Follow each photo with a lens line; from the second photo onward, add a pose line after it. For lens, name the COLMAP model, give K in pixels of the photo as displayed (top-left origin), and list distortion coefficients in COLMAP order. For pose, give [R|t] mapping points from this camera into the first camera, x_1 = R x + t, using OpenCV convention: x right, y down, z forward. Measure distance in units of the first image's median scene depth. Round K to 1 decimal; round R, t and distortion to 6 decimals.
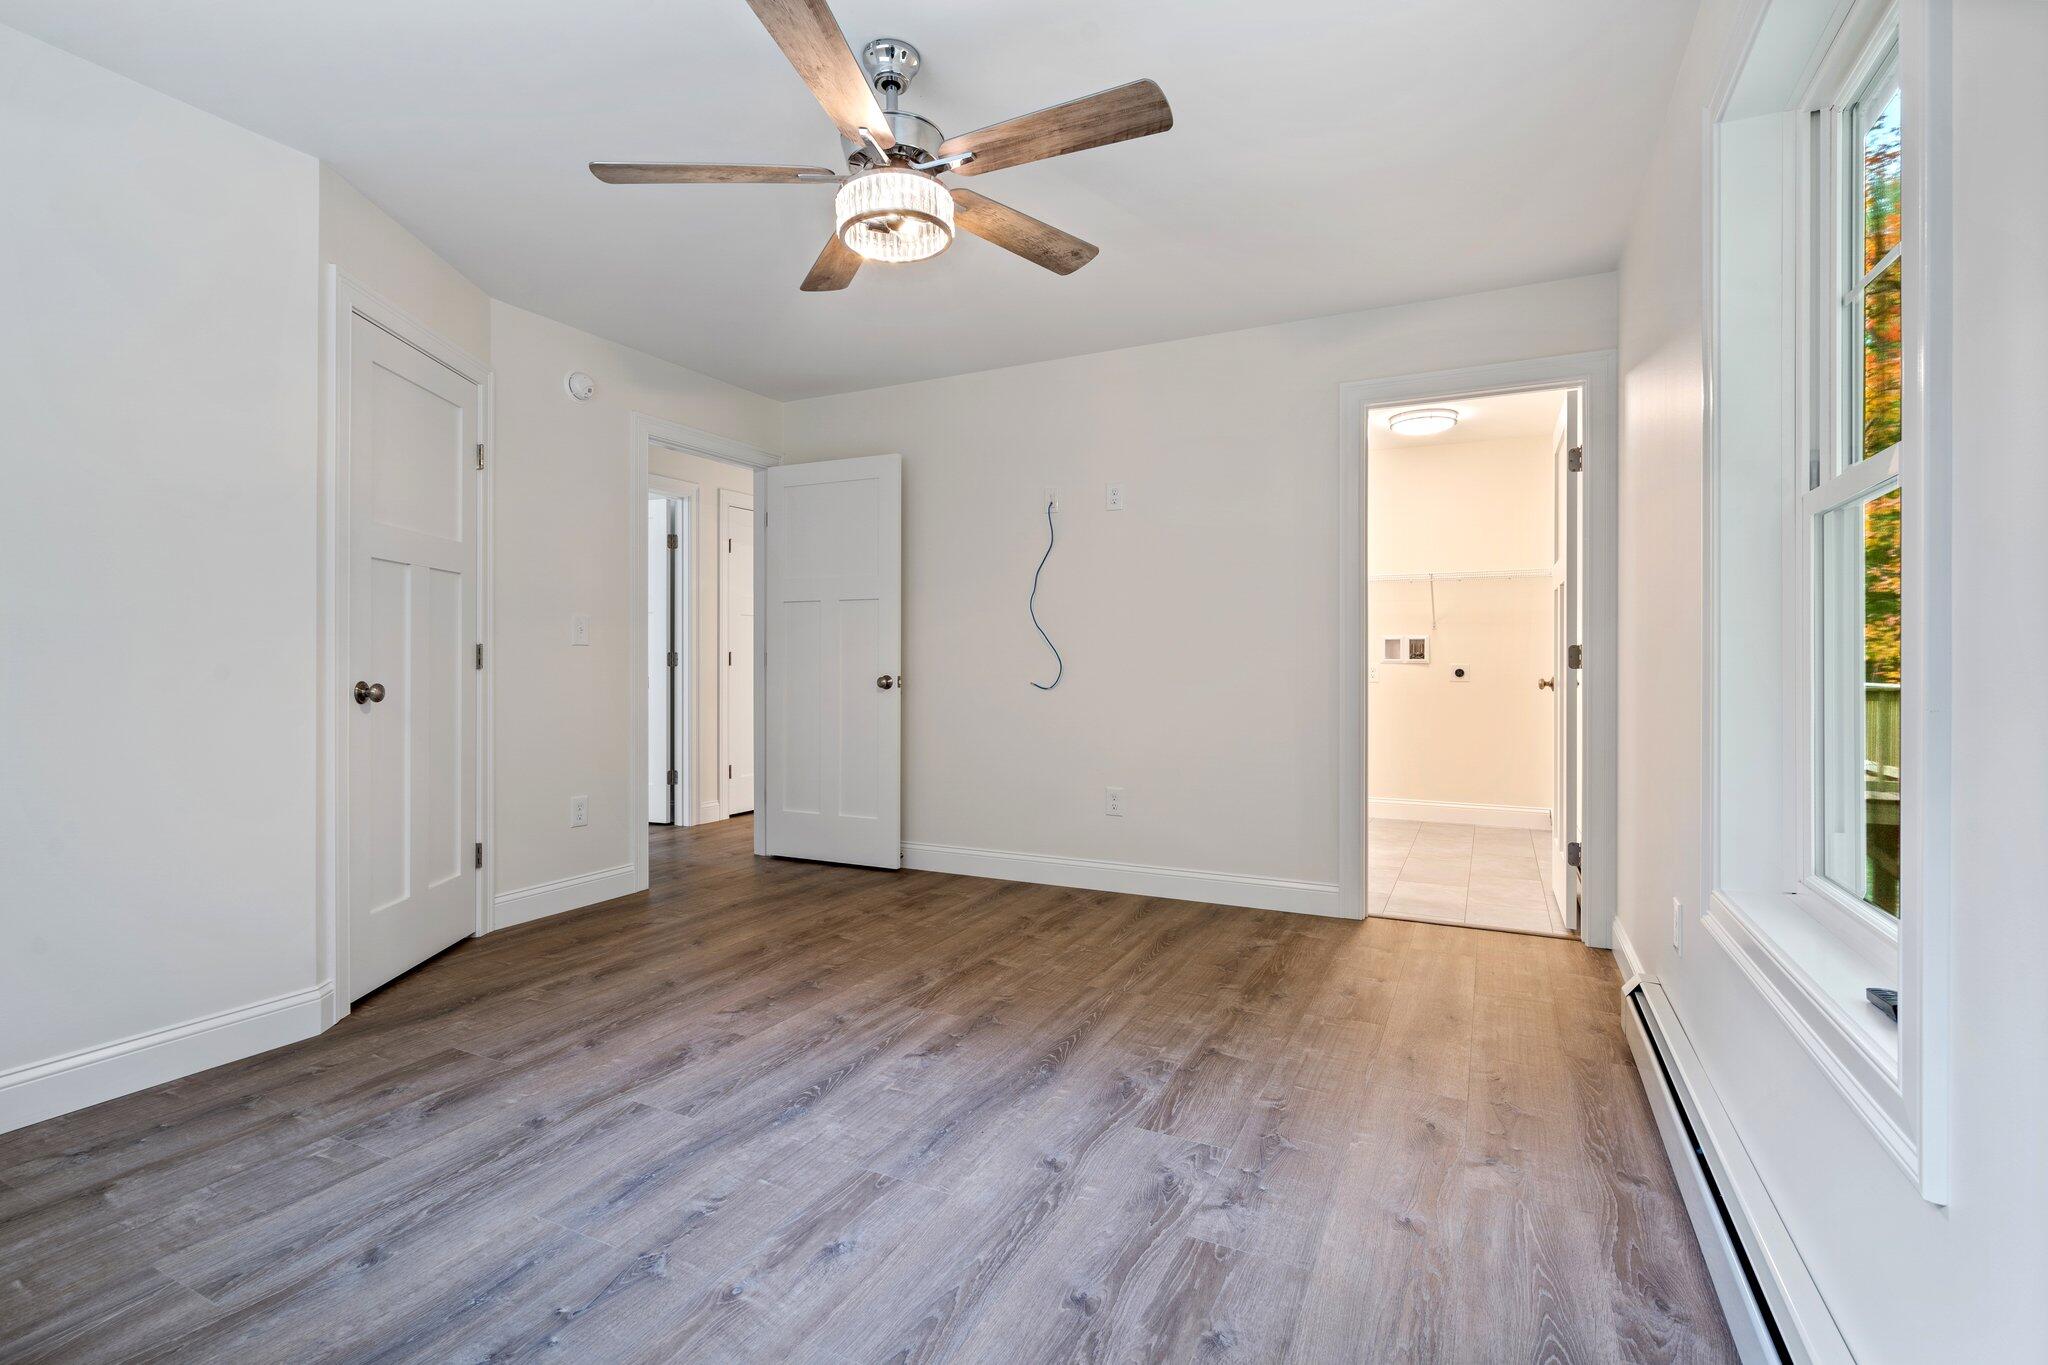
lens RADIAL K [[927.9, 0, 1025.0], [0, 927.9, 671.9], [0, 0, 1]] dist [-0.002686, 0.000189]
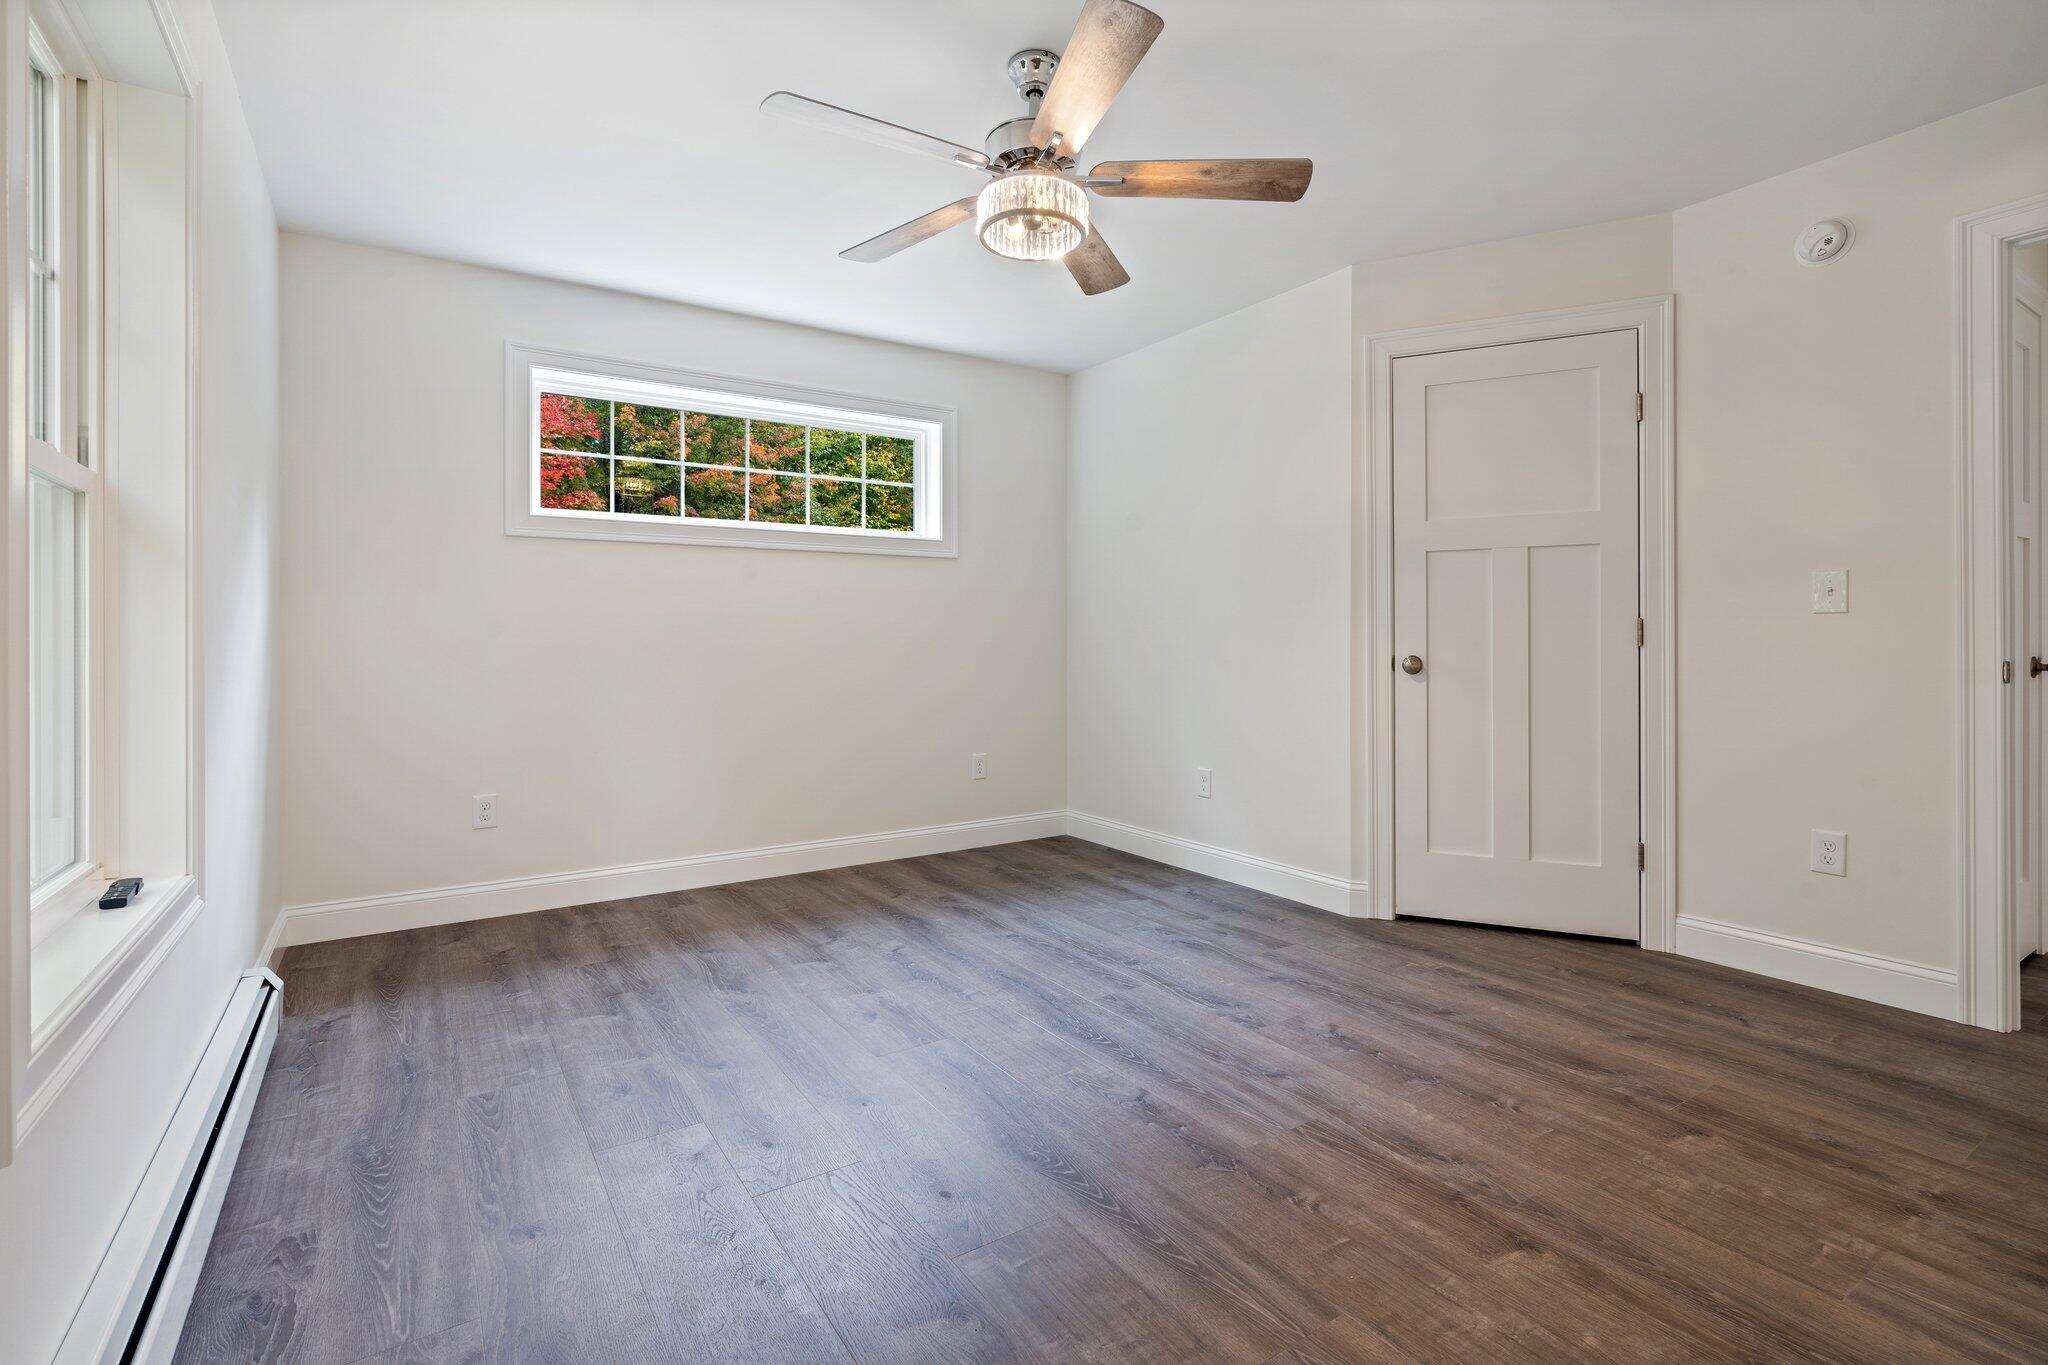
lens RADIAL K [[927.9, 0, 1006.6], [0, 927.9, 642.0], [0, 0, 1]] dist [-0.002686, 0.000189]
pose [[-0.503744, 0.000831, -0.863853, 0.648765], [-0.003797, 0.999988, 0.003176, -0.009293], [0.863845, 0.004880, -0.503734, 1.246474]]
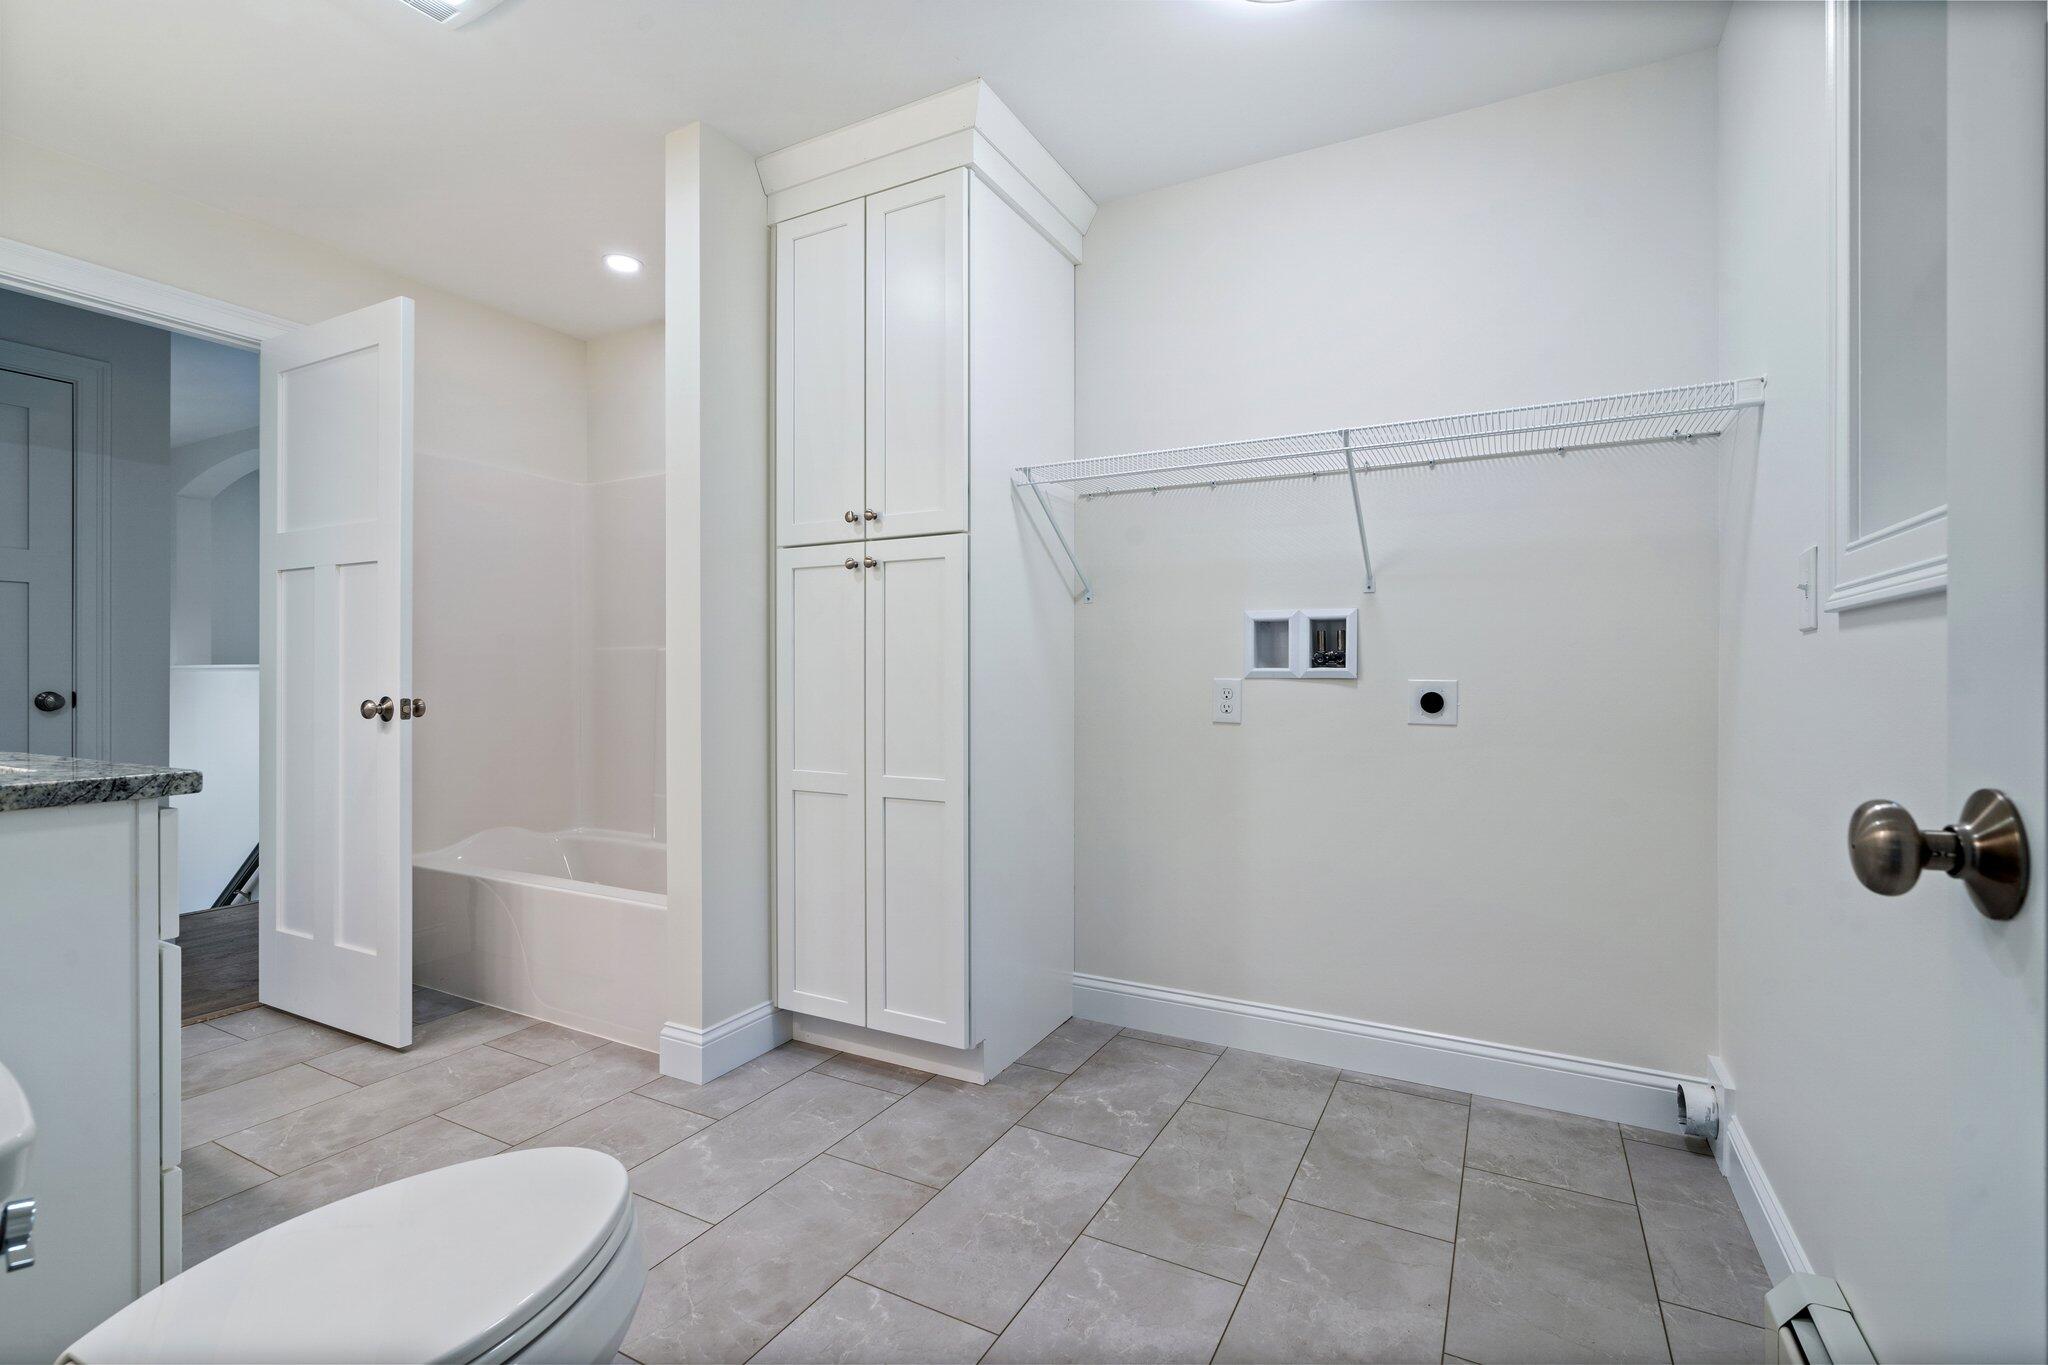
lens RADIAL K [[927.9, 0, 1023.4], [0, 927.9, 682.8], [0, 0, 1]] dist [-0.002686, 0.000189]
pose [[0.999663, 0.004111, -0.025645, 0.195952], [-0.004125, 0.999991, -0.000487, -0.004233], [0.025643, 0.000593, 0.999671, 0.386114]]
